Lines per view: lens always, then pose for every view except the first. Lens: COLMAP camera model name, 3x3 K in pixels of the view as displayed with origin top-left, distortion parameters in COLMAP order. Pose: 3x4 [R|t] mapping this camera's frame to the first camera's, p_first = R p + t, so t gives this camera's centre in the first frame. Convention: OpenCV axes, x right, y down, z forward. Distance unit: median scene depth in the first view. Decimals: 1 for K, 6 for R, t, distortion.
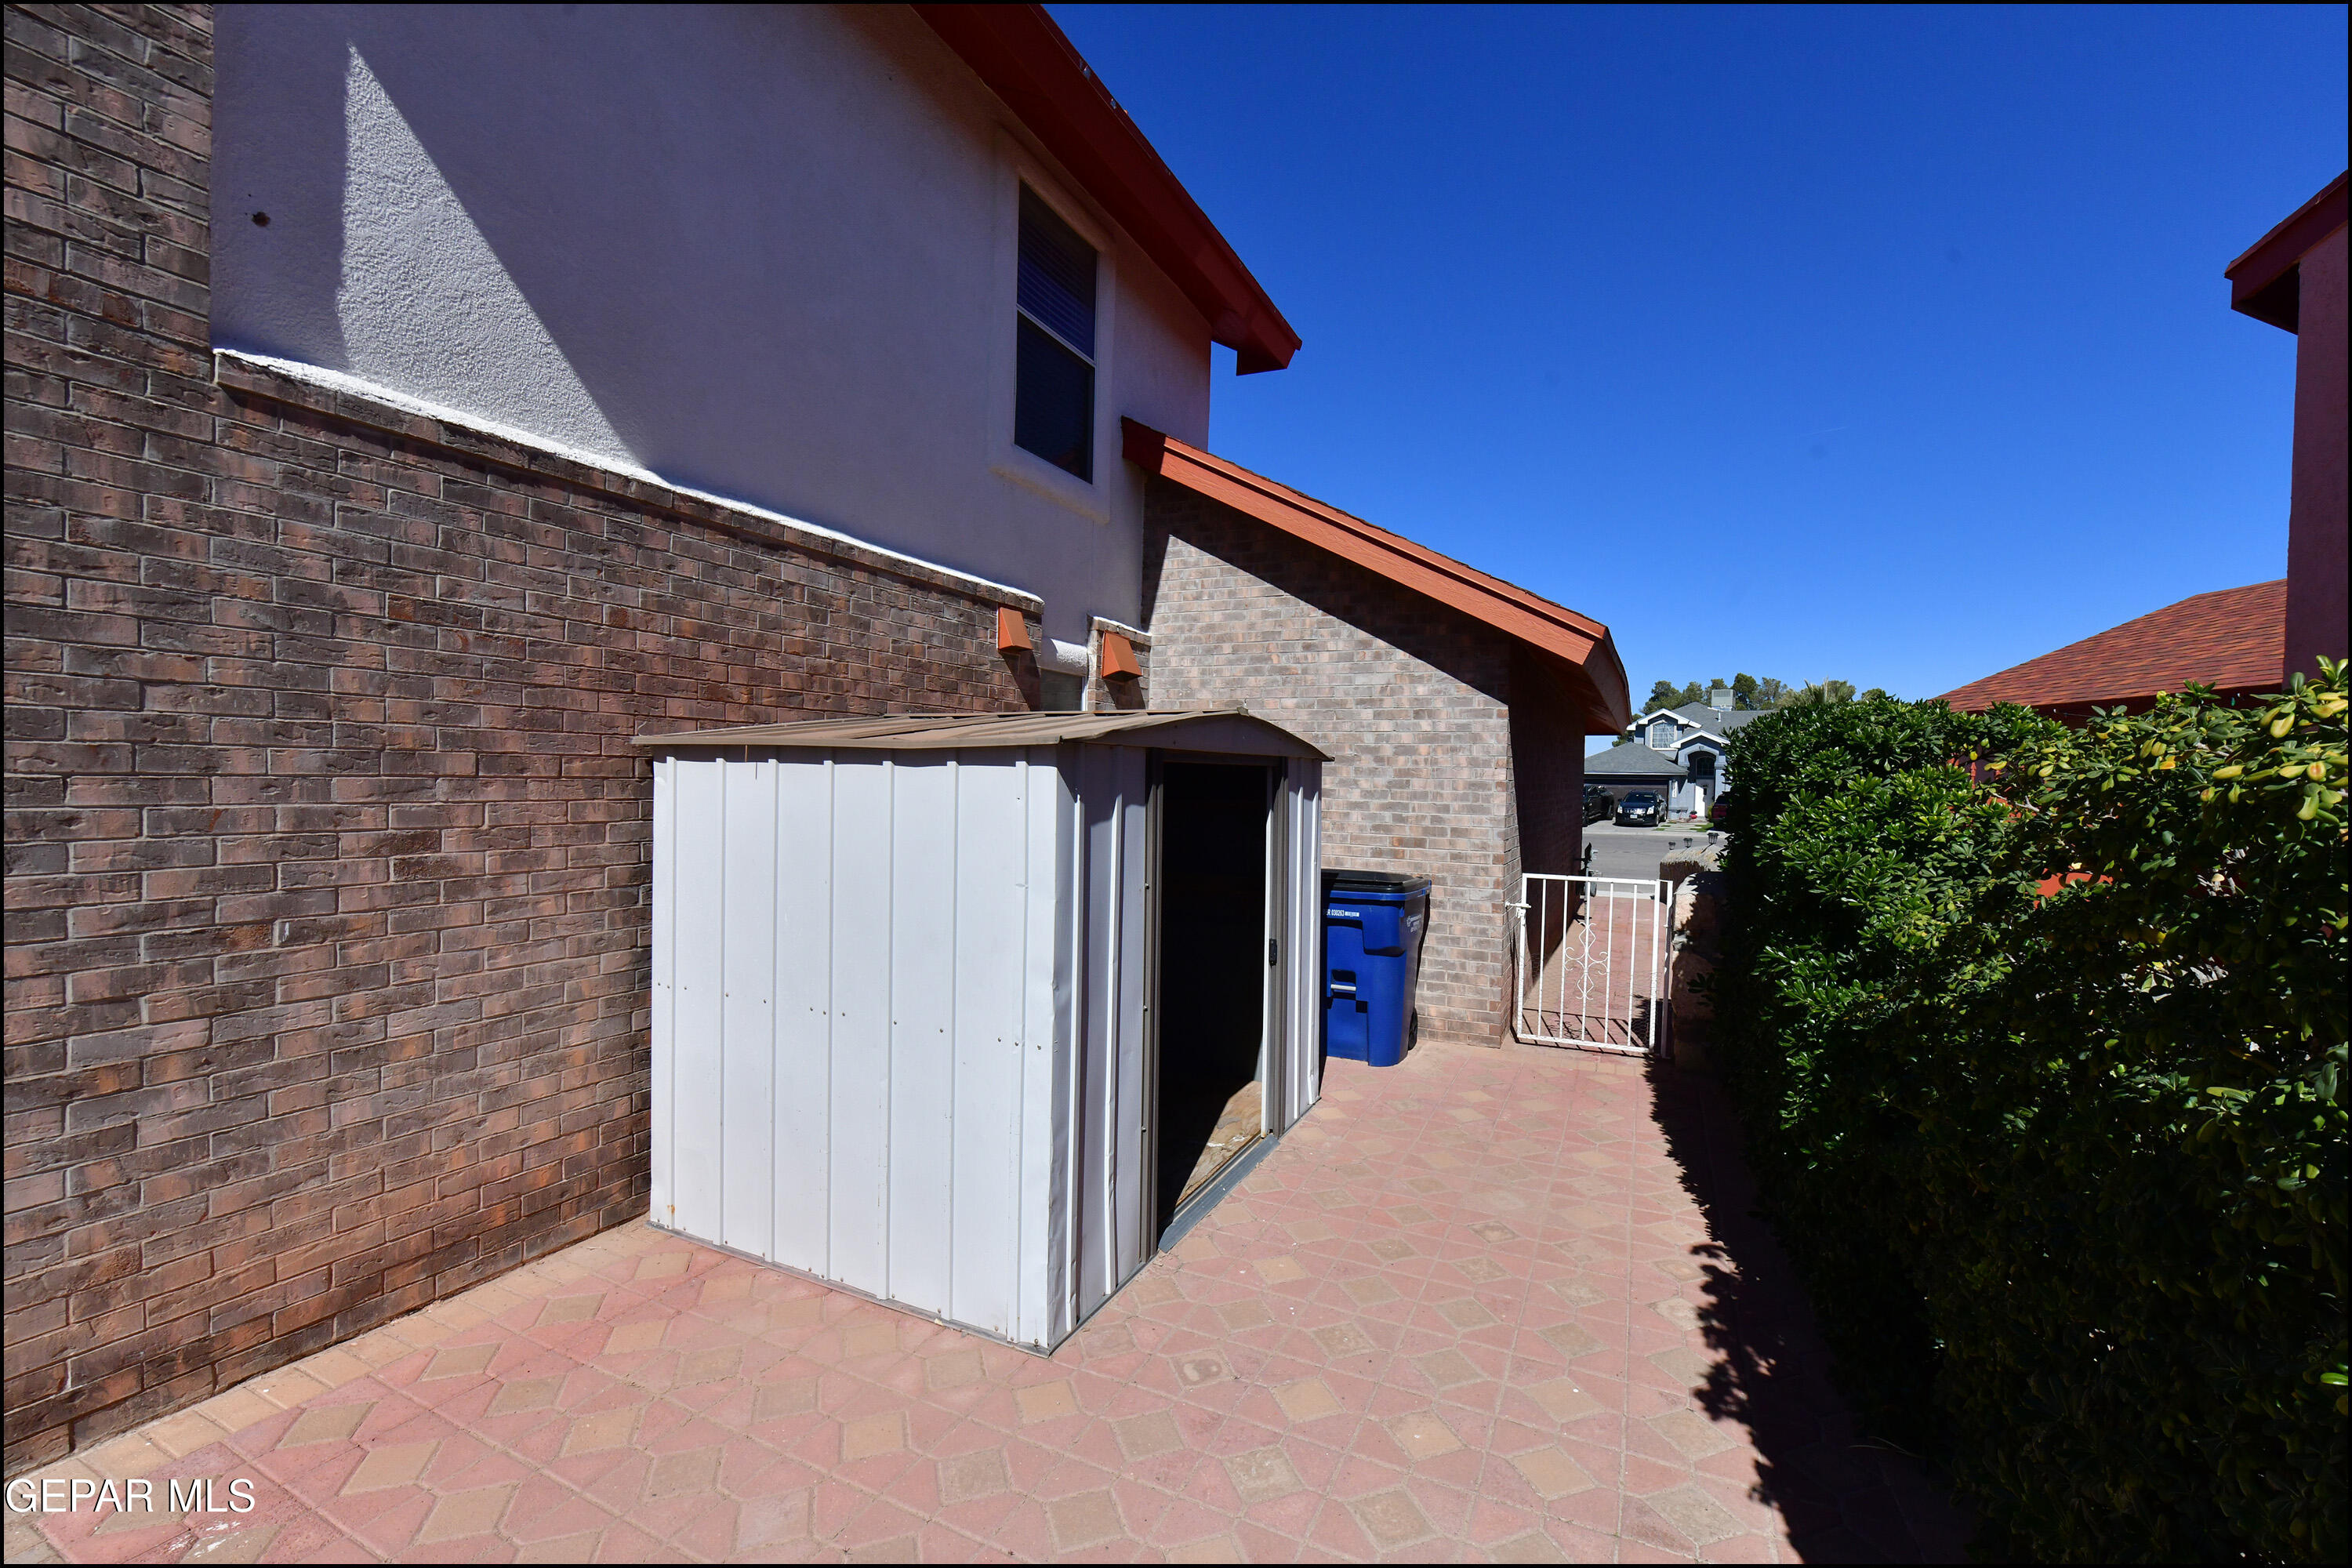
lens RADIAL K [[971.8, 0, 1176.8], [0, 971.8, 781.7], [0, 0, 1]] dist [-0.010498, -0.000372]
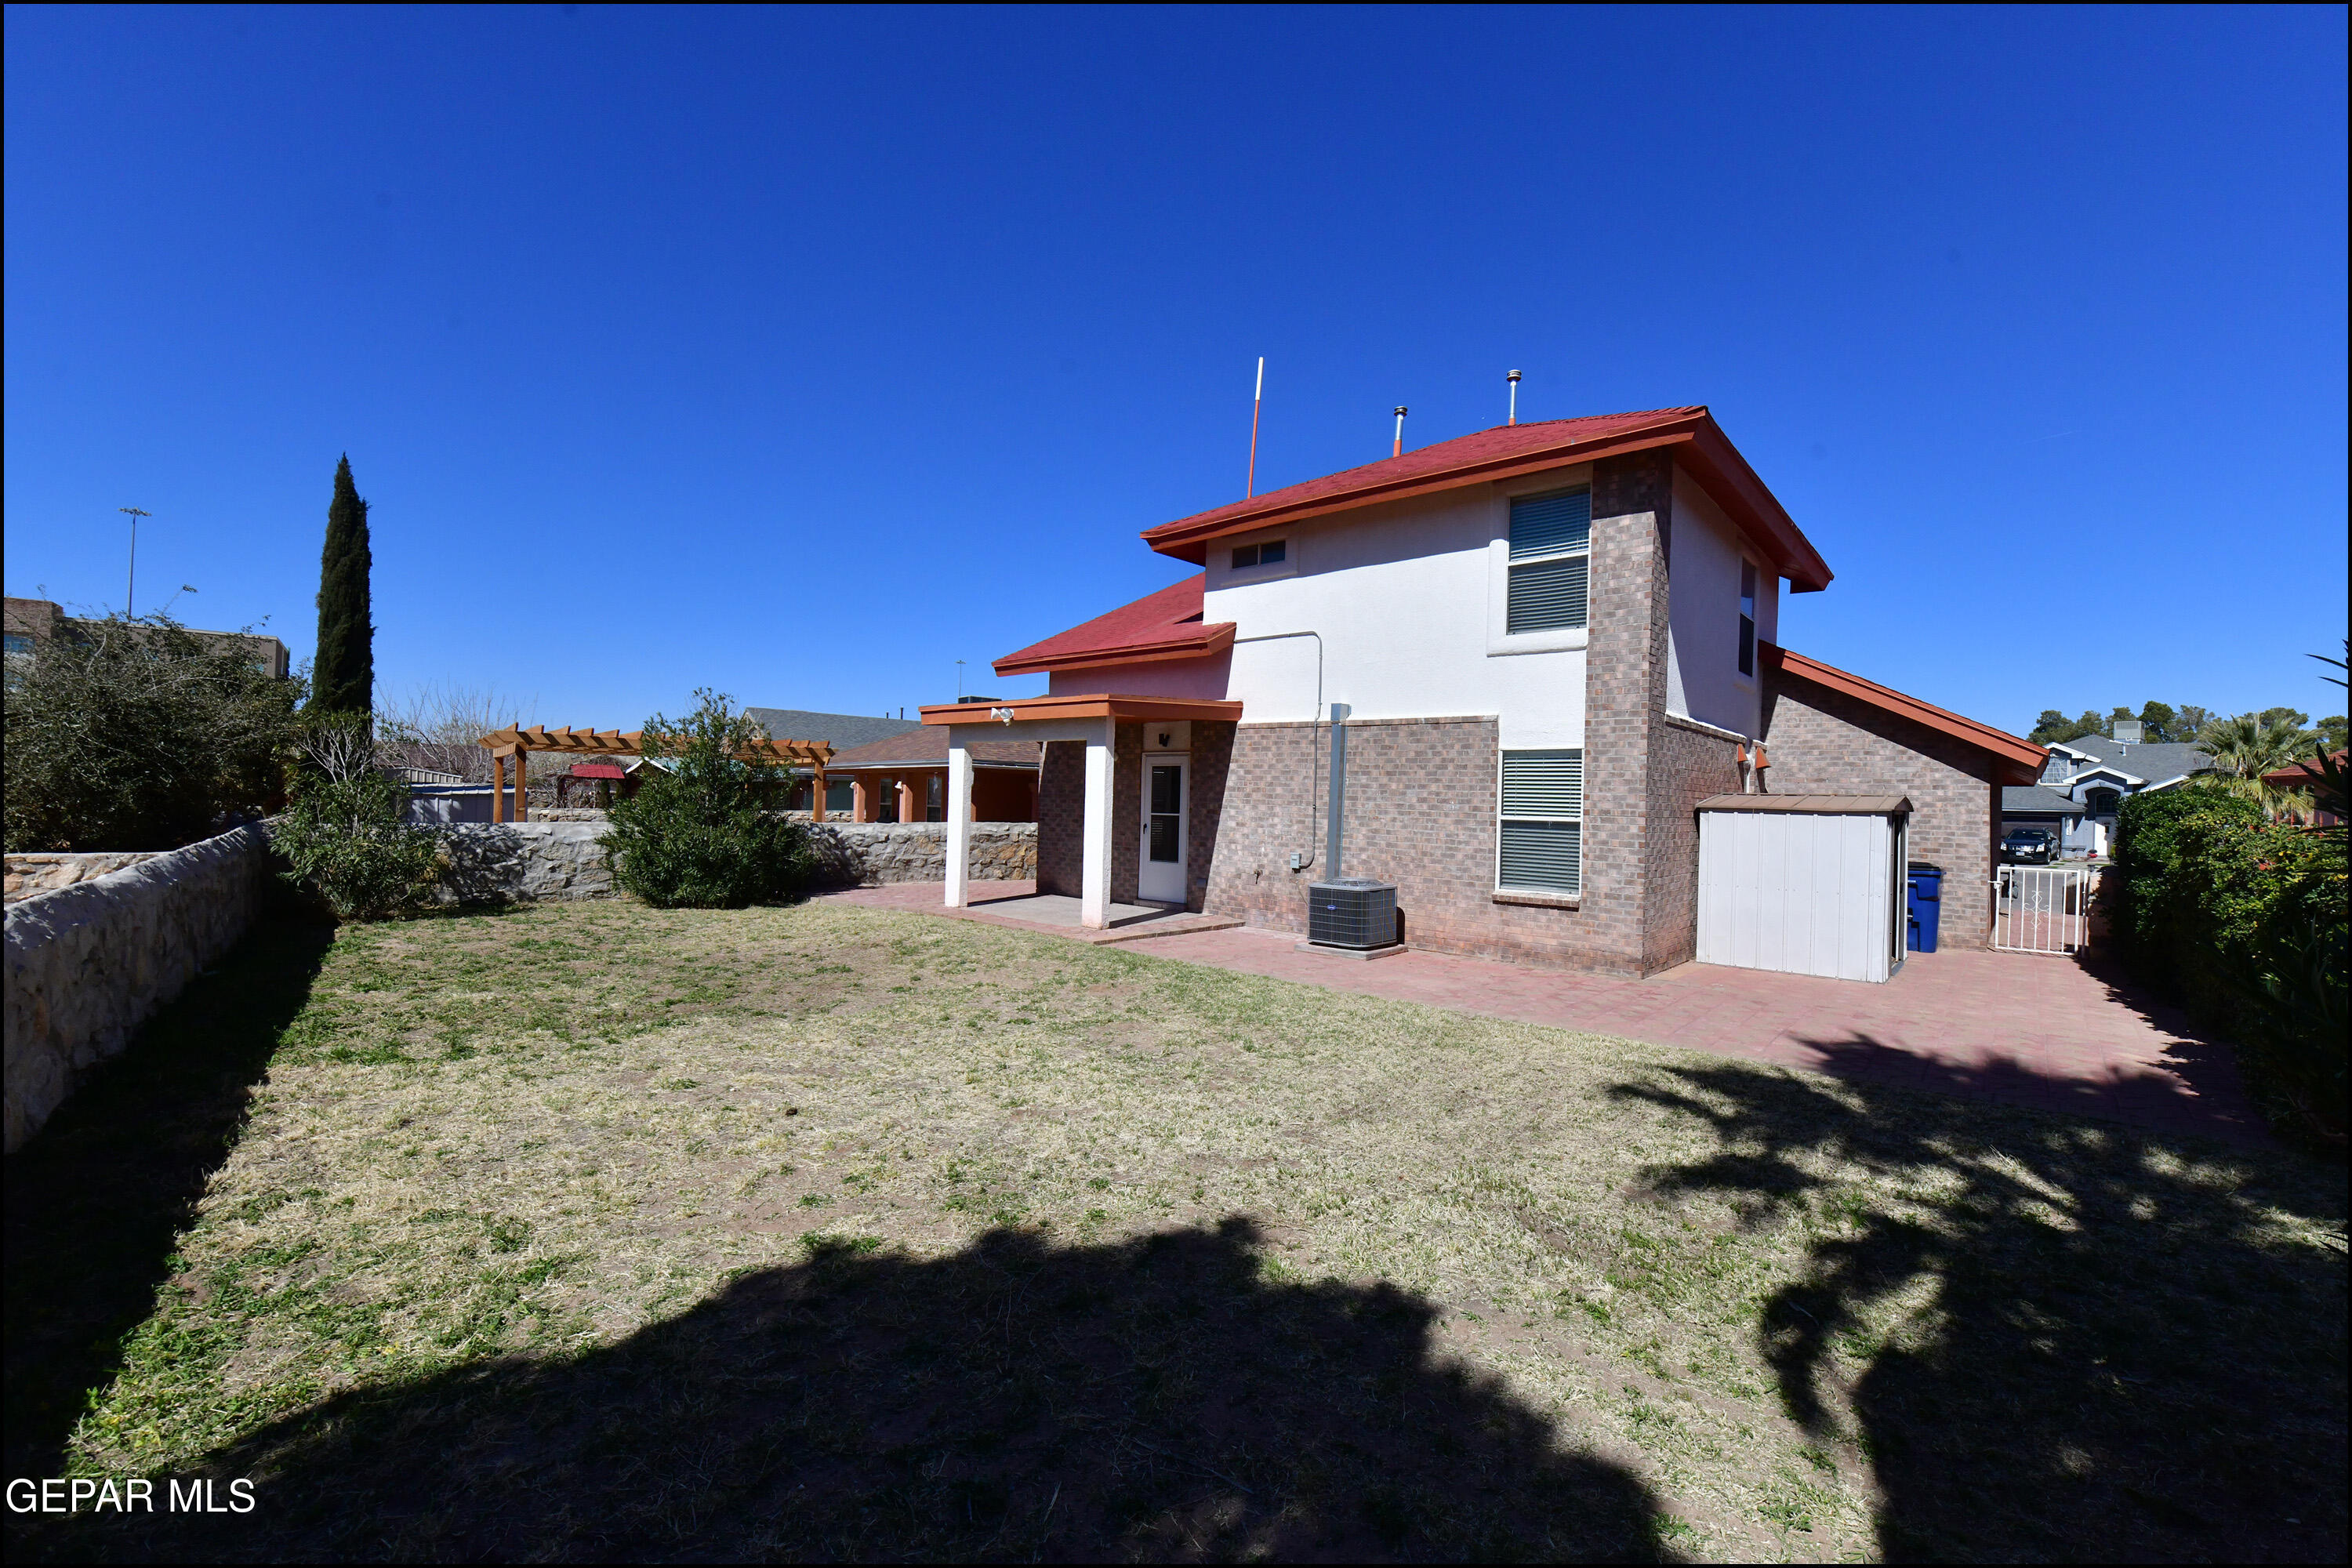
lens RADIAL K [[971.8, 0, 1176.5], [0, 971.8, 788.4], [0, 0, 1]] dist [-0.010498, -0.000372]
pose [[0.963876, 0.001773, -0.266346, -0.646509], [-0.008184, 0.999703, -0.022960, -0.006929], [0.266226, 0.024310, 0.963604, -1.189308]]
